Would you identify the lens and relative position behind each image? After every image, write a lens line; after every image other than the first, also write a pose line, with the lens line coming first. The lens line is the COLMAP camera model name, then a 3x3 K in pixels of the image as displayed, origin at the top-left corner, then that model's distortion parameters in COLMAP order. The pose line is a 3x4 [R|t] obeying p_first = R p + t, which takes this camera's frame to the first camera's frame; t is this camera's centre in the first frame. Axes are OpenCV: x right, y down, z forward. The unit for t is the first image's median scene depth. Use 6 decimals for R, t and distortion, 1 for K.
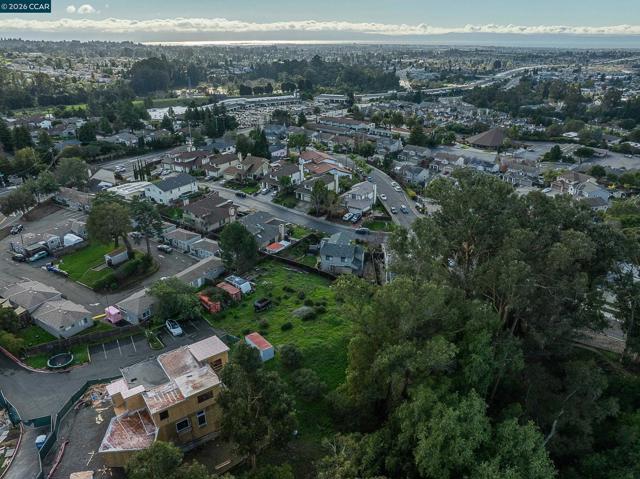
lens RADIAL K [[446.9, 0, 321.1], [0, 446.9, 239.0], [0, 0, 1]] dist [-0.028032, 0.007764]
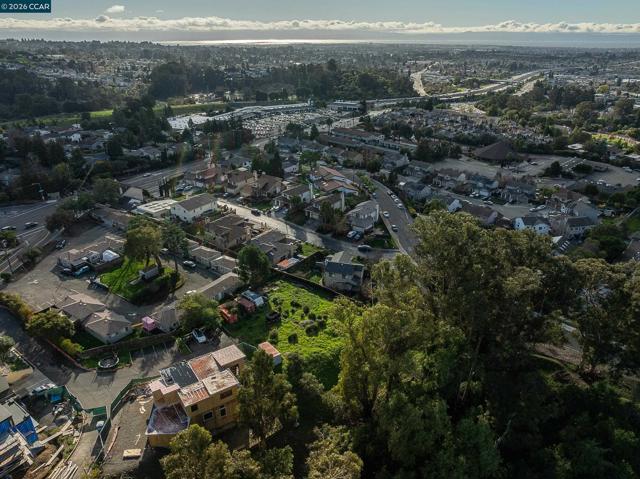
lens RADIAL K [[446.9, 0, 322.3], [0, 446.9, 239.6], [0, 0, 1]] dist [-0.028032, 0.007764]
pose [[0.999513, 0.014172, -0.027789, 0.018703], [-0.014058, 0.999892, 0.004299, -0.041542], [0.027847, -0.003907, 0.999605, -0.112826]]
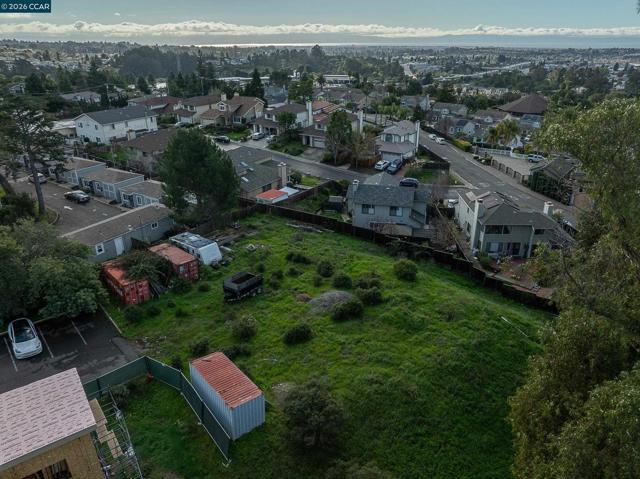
lens RADIAL K [[446.9, 0, 318.2], [0, 446.9, 239.0], [0, 0, 1]] dist [-0.028032, 0.007764]
pose [[0.999965, -0.006812, -0.004927, -0.032724], [0.006779, 0.999954, -0.006822, 0.064960], [0.004974, 0.006788, 0.999965, 0.345757]]
